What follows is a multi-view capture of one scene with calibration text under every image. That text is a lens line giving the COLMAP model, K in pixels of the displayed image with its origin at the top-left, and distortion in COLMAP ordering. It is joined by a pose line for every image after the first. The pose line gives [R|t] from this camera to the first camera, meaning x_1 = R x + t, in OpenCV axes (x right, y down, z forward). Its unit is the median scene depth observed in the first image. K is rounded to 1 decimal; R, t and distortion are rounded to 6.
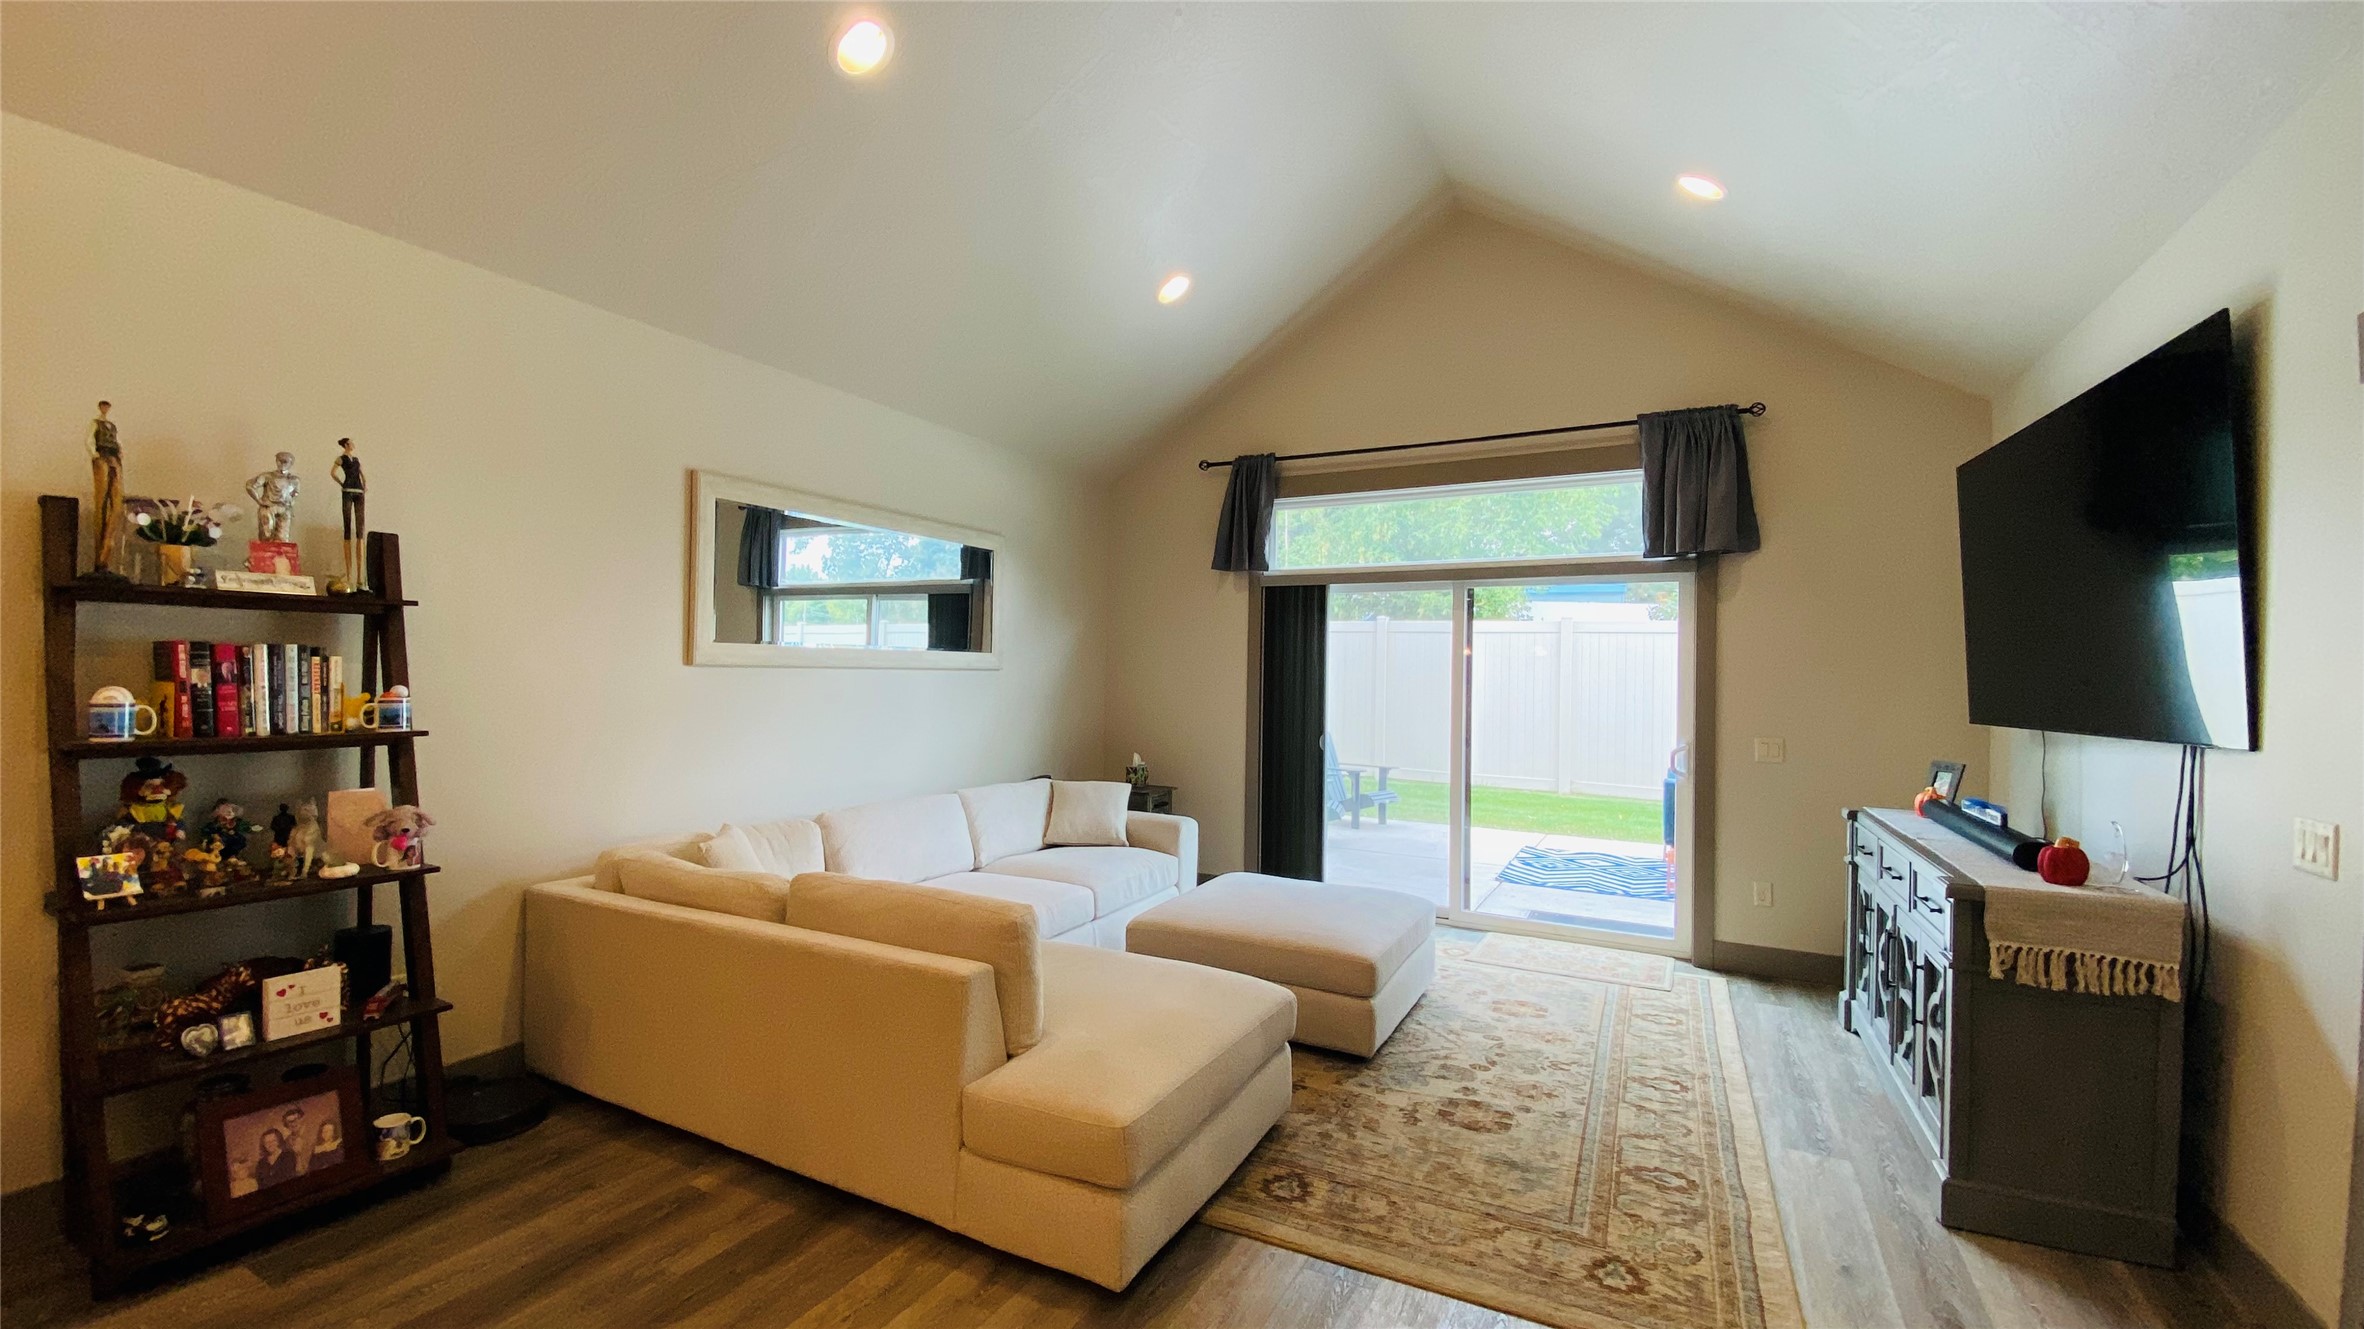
lens RADIAL K [[965.4, 0, 1182.0], [0, 965.4, 664.5], [0, 0, 1]] dist [-0.001261, -0.000277]
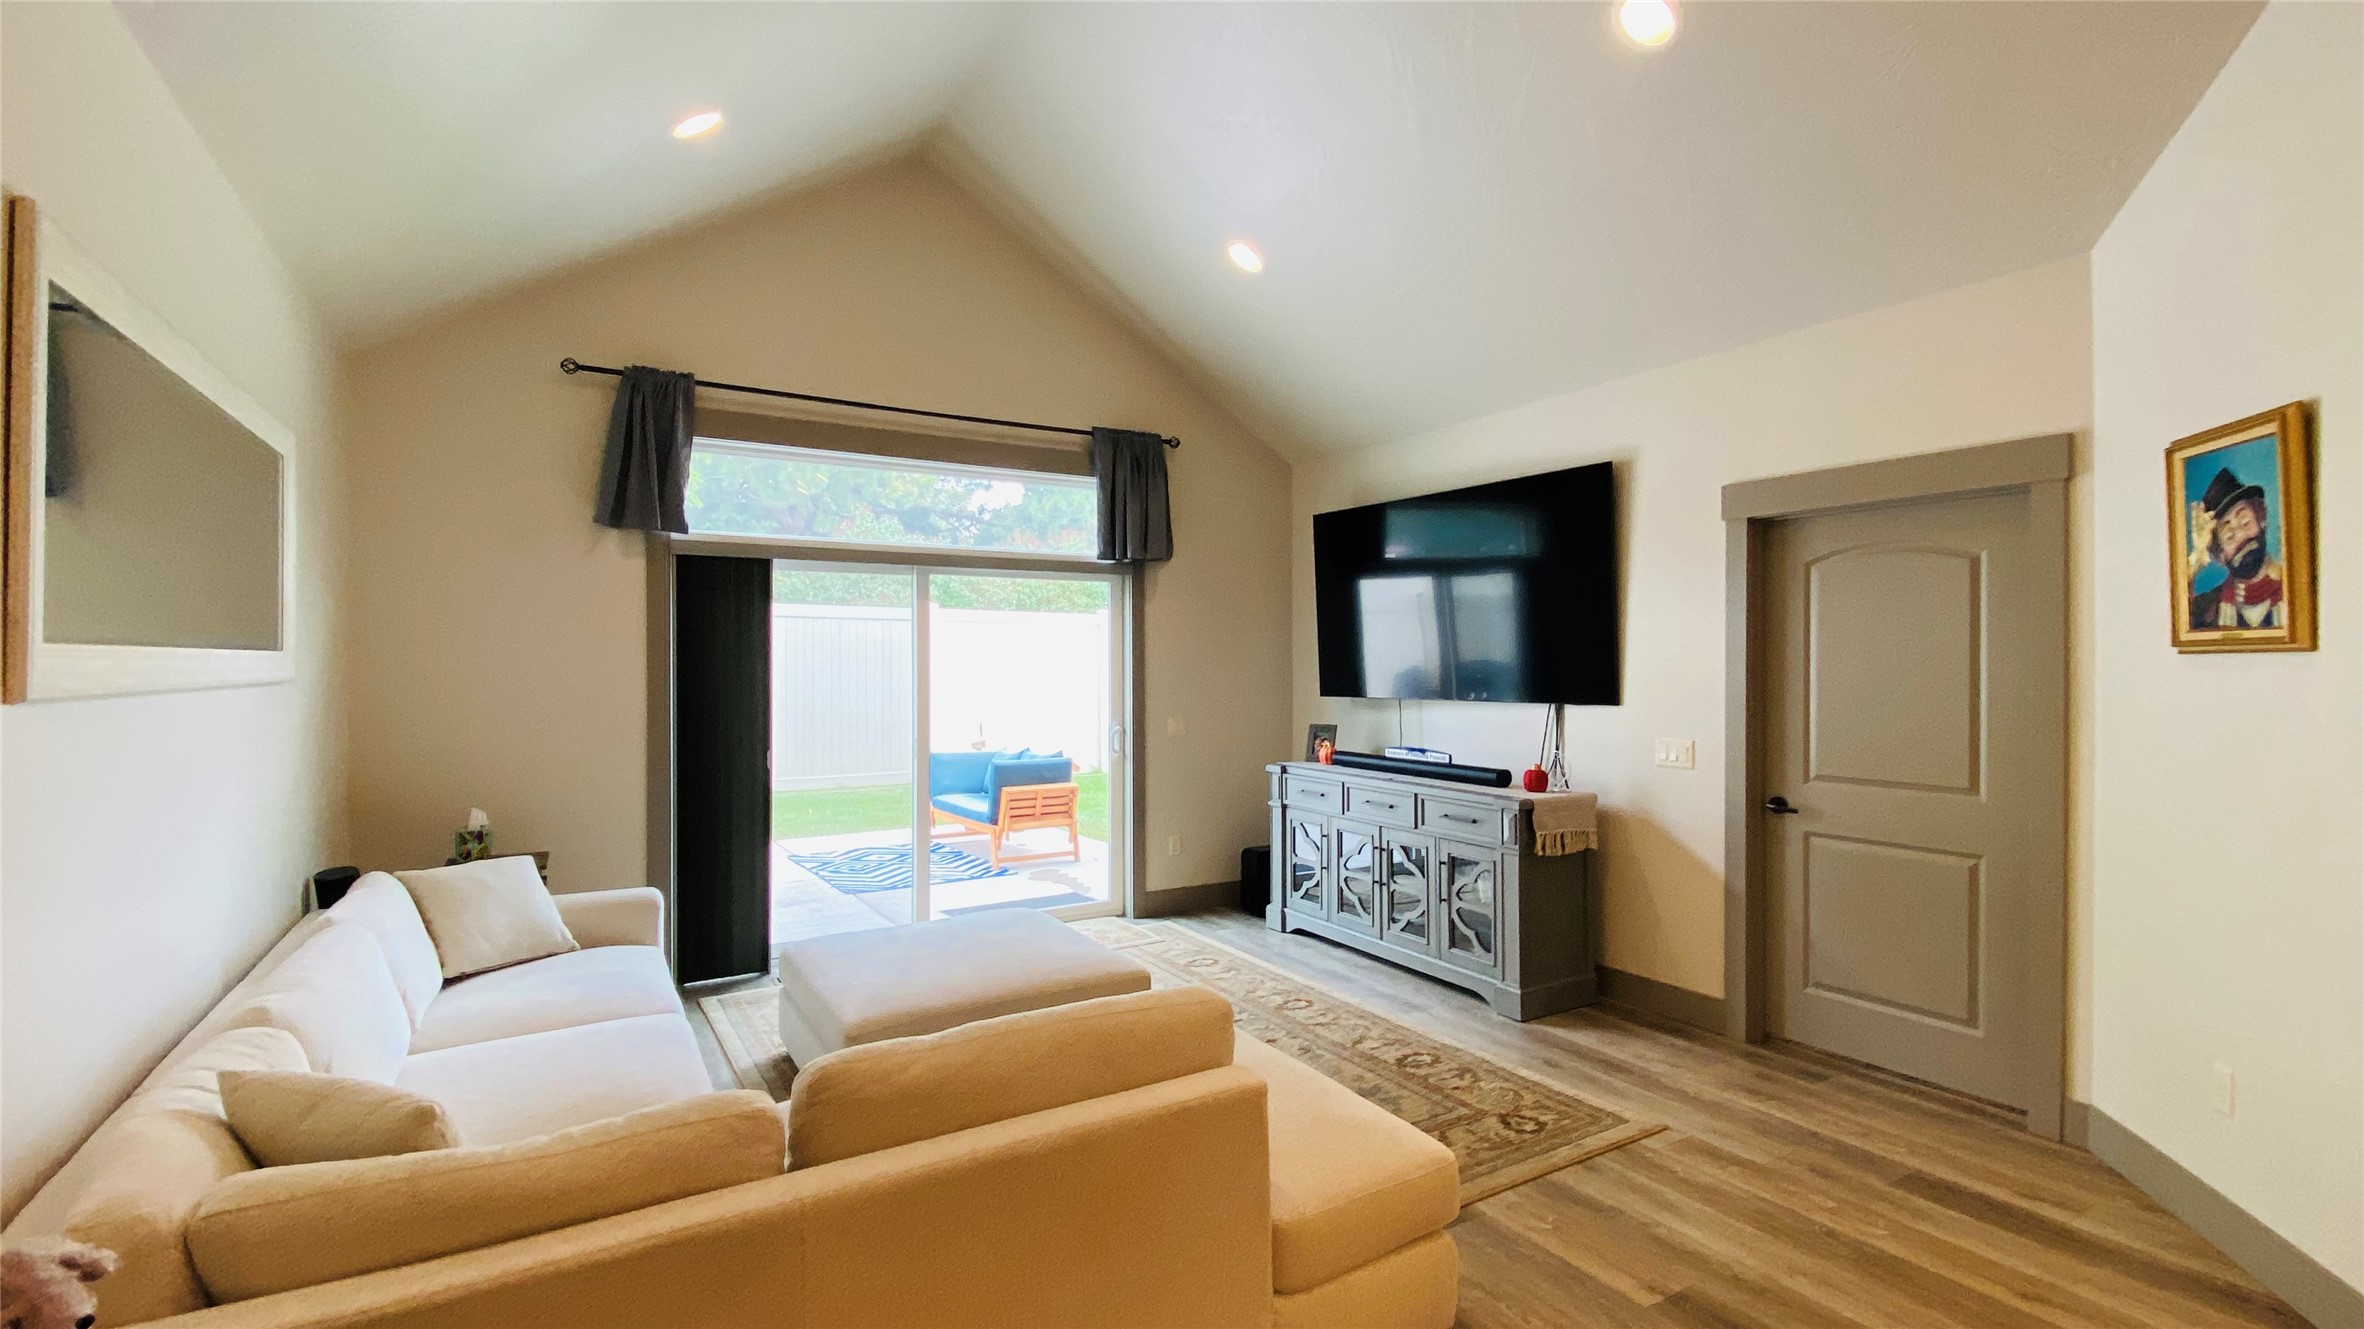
lens RADIAL K [[1027.0, 0, 1182.0], [0, 1027.0, 664.5], [0, 0, 1]] dist [0.027609, -0.000053]
pose [[0.514404, -0.018030, 0.857358, -0.648277], [0.000710, 0.999788, 0.020599, -0.020583], [-0.857547, -0.009987, 0.514308, 0.432657]]
